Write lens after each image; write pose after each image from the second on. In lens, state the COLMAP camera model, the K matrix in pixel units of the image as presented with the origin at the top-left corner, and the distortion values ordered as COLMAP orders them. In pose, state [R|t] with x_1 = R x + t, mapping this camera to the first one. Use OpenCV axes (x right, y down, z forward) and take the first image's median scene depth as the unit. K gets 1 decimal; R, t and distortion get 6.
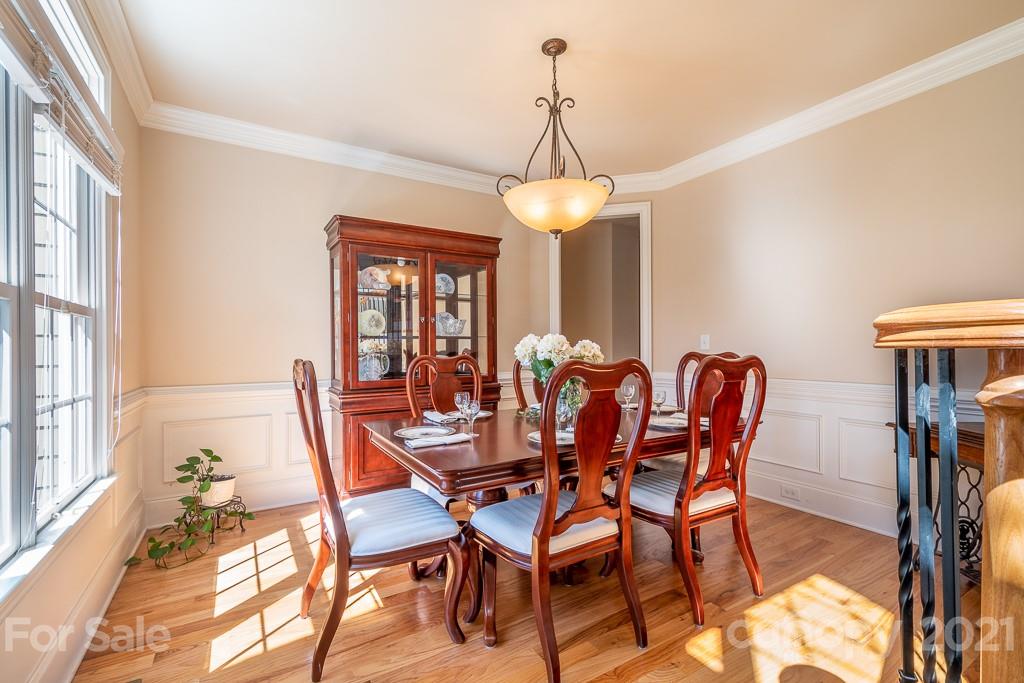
lens RADIAL K [[461.2, 0, 508.1], [0, 461.2, 341.3], [0, 0, 1]] dist [0.010890, -0.001142]
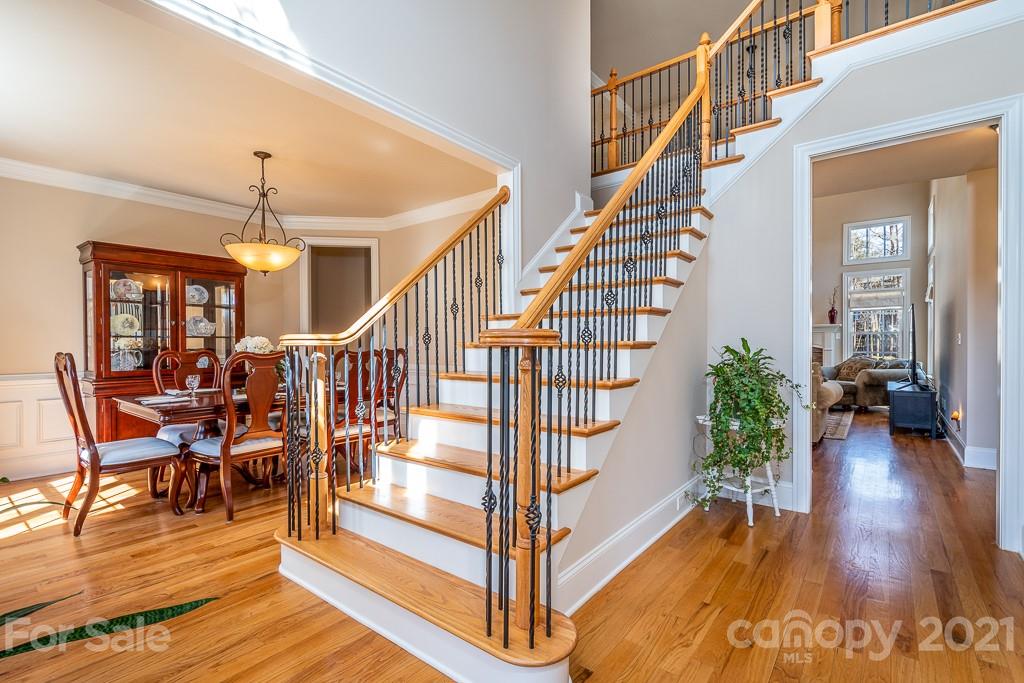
lens RADIAL K [[477.0, 0, 513.1], [0, 477.0, 343.5], [0, 0, 1]] dist [-0.002158, -0.002201]
pose [[0.931053, 0.003475, 0.364868, 0.214561], [-0.006763, 0.999947, 0.007733, -0.007316], [-0.364822, -0.009668, 0.931027, -0.583114]]
